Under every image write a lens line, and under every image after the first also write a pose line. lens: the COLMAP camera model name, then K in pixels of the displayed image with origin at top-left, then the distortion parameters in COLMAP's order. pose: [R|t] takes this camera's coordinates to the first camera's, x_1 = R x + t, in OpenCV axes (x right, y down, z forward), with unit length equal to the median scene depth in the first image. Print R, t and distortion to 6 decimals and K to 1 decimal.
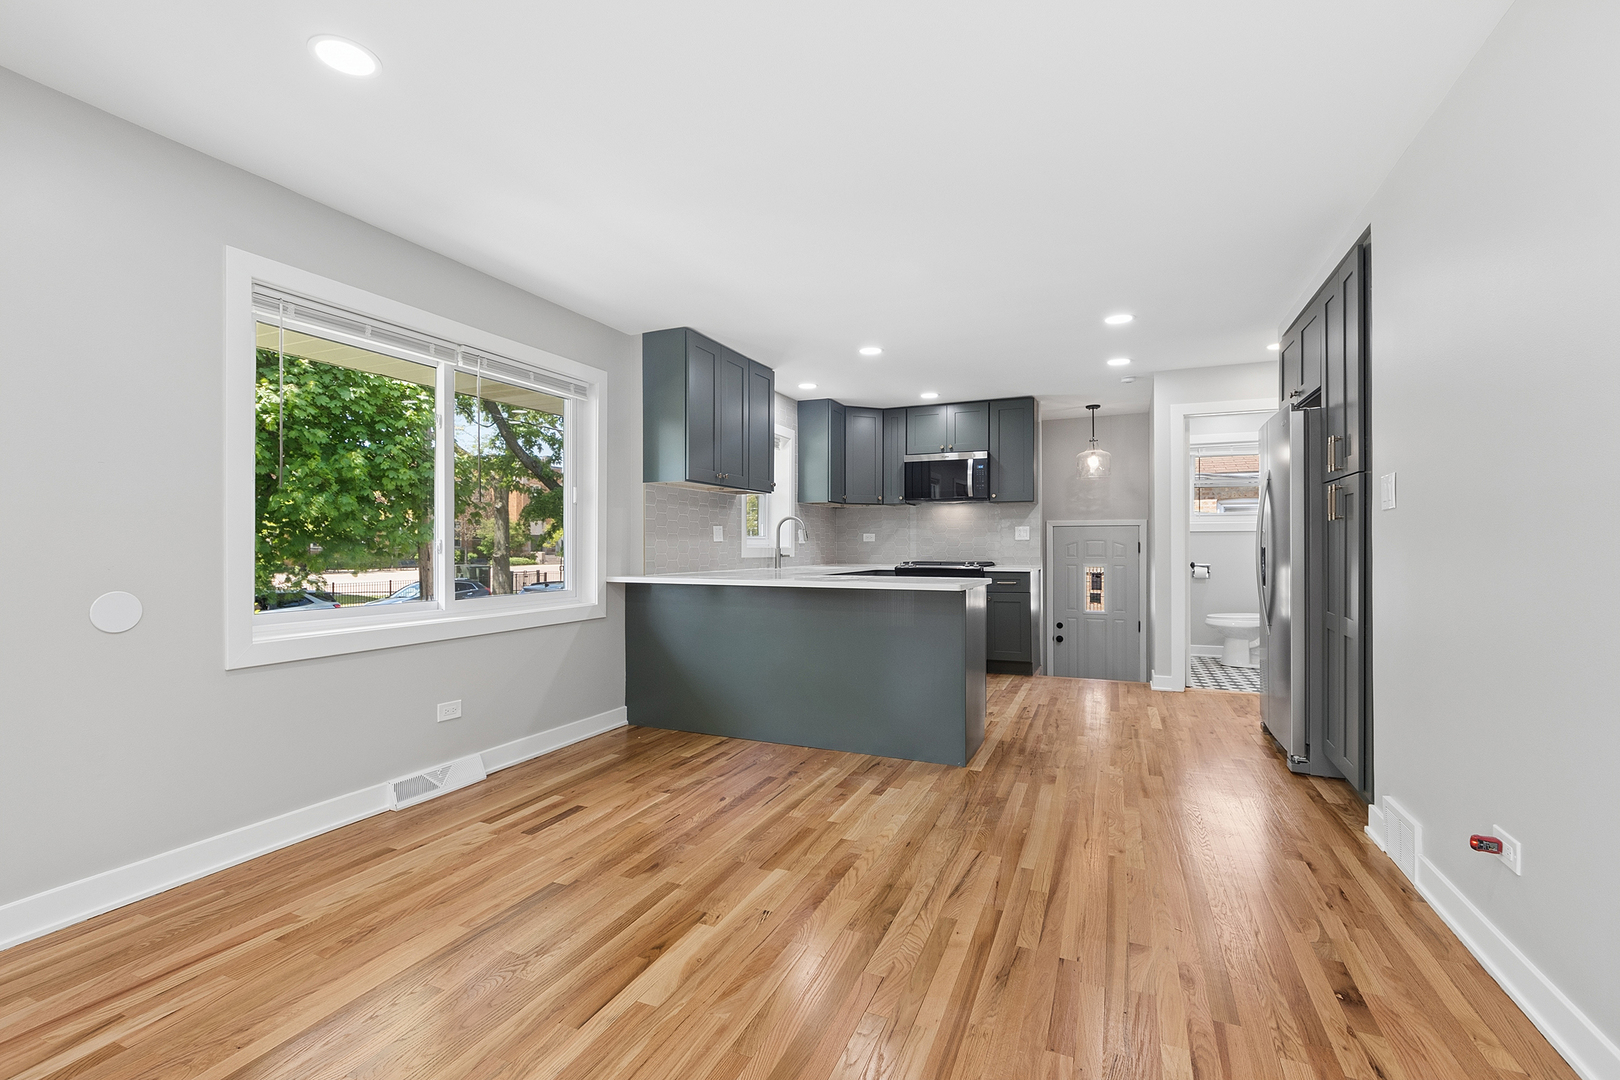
lens RADIAL K [[714.6, 0, 804.7], [0, 714.6, 544.9], [0, 0, 1]] dist [-0.000903, -0.001445]
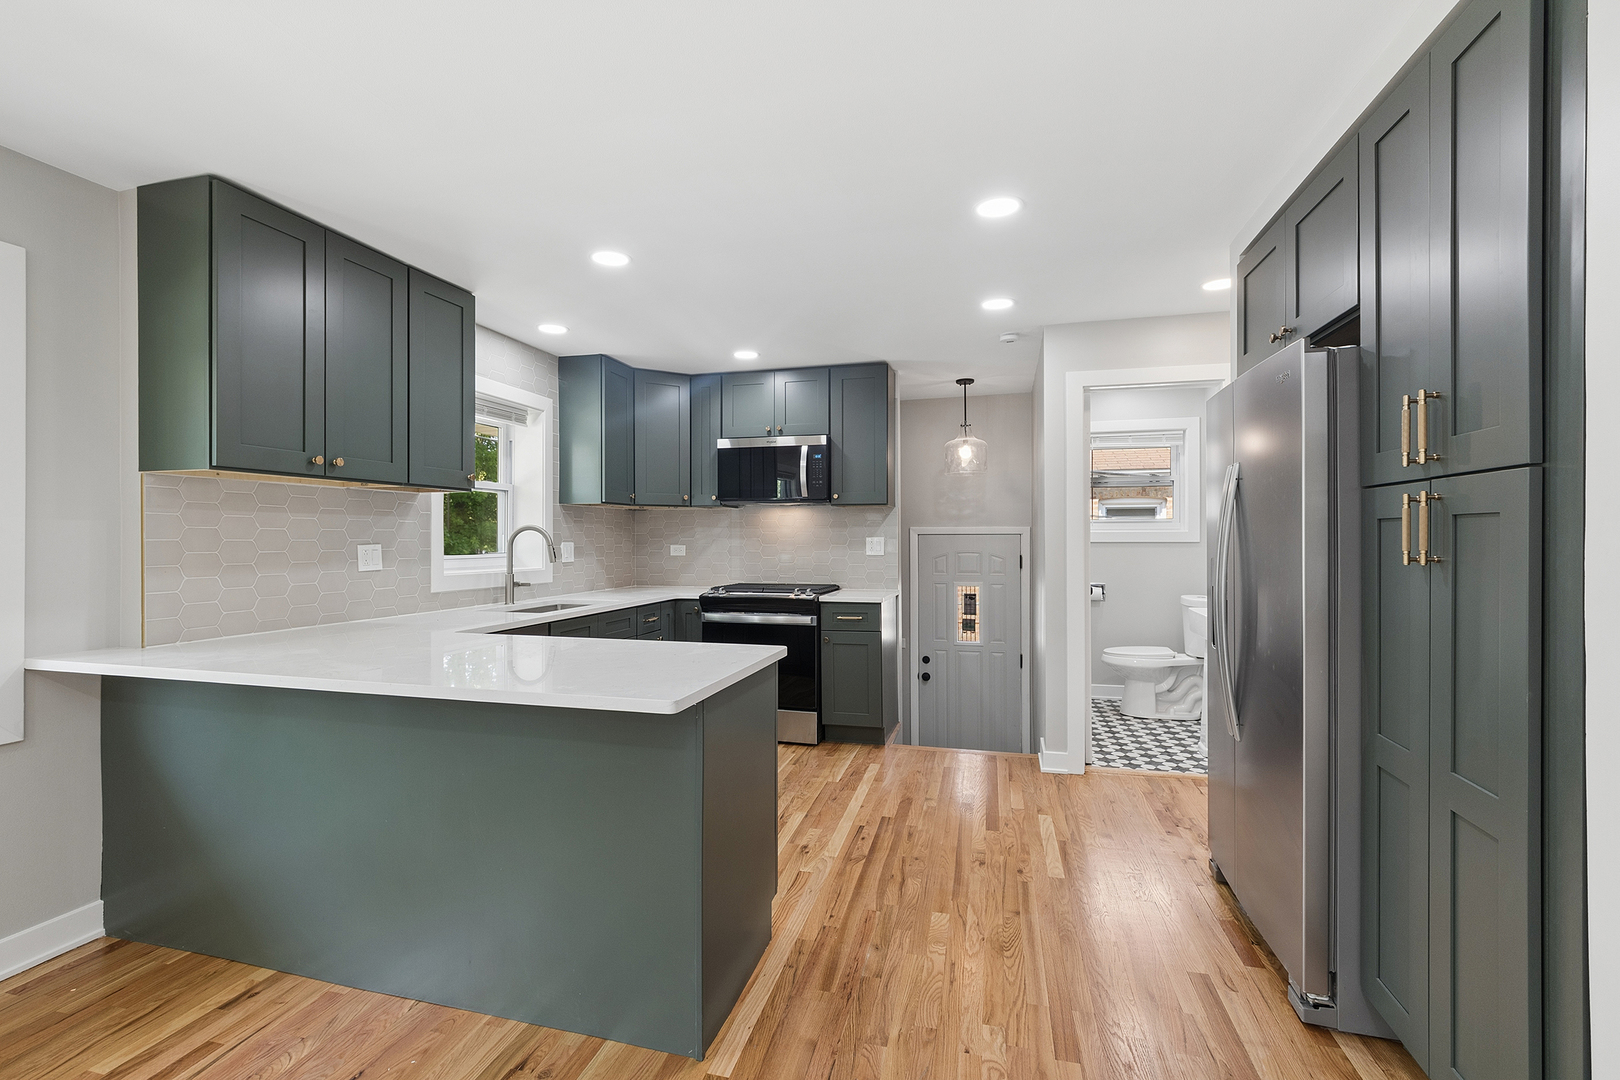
lens RADIAL K [[714.6, 0, 806.2], [0, 714.6, 539.2], [0, 0, 1]] dist [-0.000903, -0.001445]
pose [[0.988097, -0.001833, 0.153822, 0.128164], [0.001609, 0.999997, 0.001580, -0.027132], [-0.153824, -0.001314, 0.988097, 0.294199]]
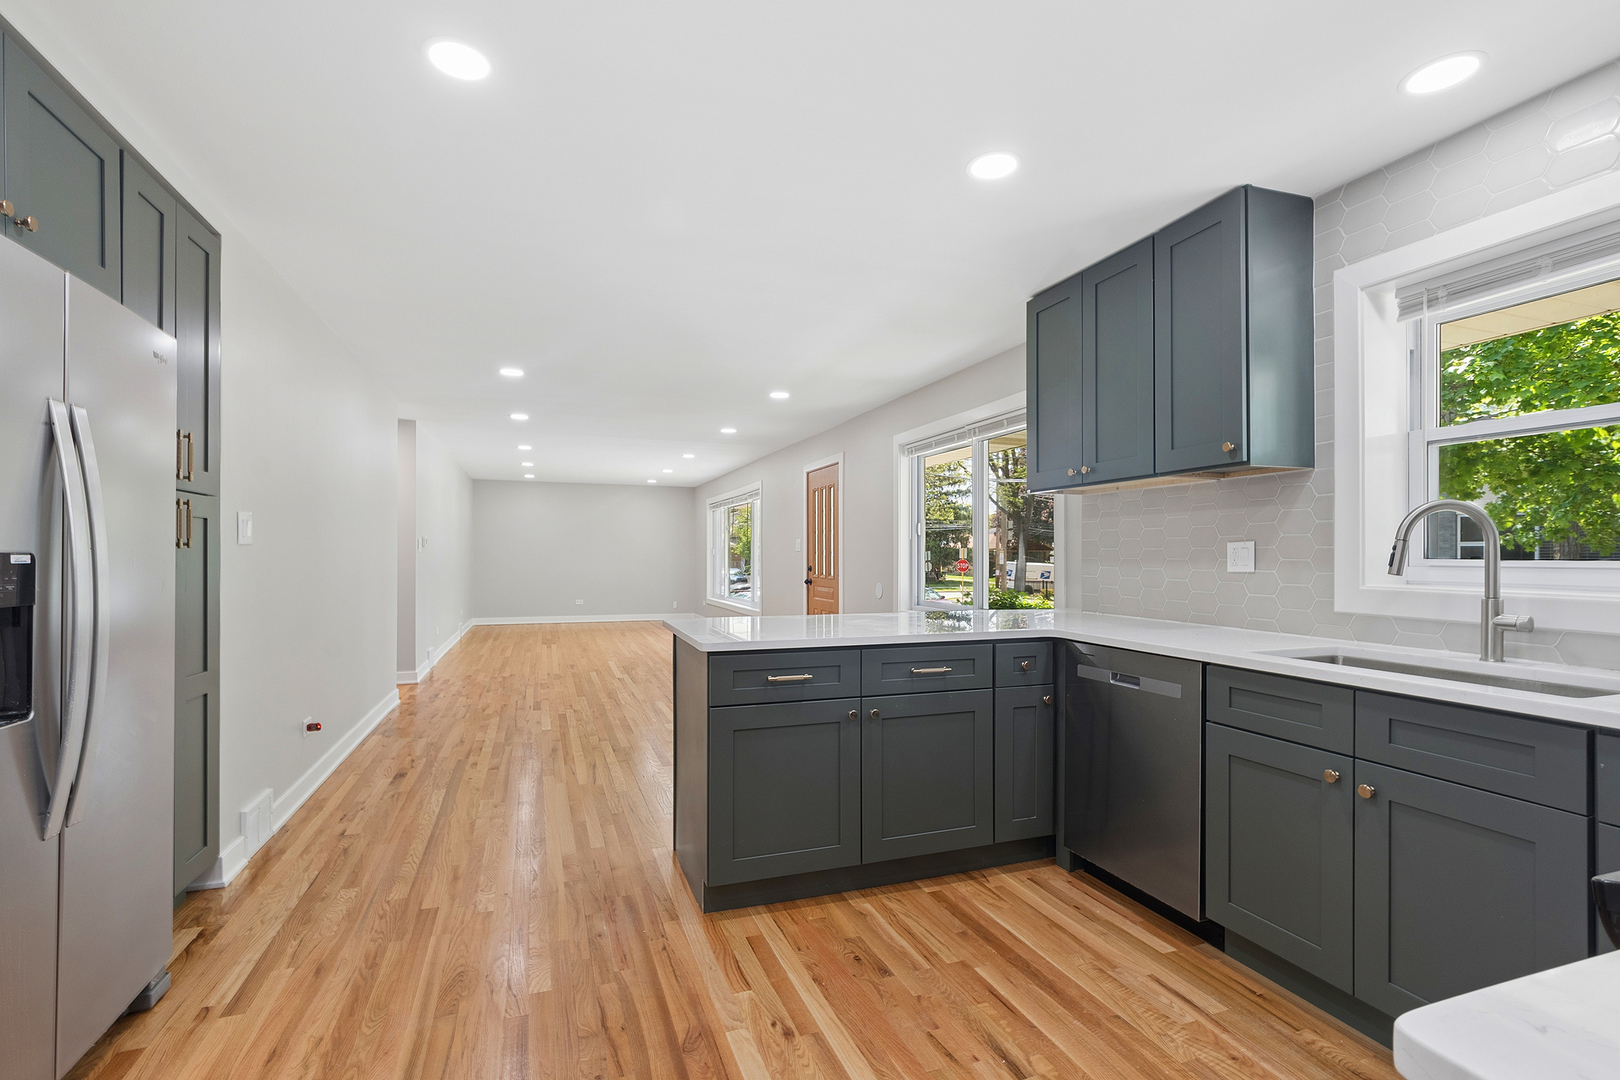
lens RADIAL K [[714.6, 0, 801.7], [0, 714.6, 552.4], [0, 0, 1]] dist [-0.000903, -0.001445]
pose [[-0.720233, -0.004136, -0.693720, 0.399610], [-0.001328, 0.999989, -0.004584, -0.014152], [0.693731, -0.002380, -0.720230, 0.982954]]
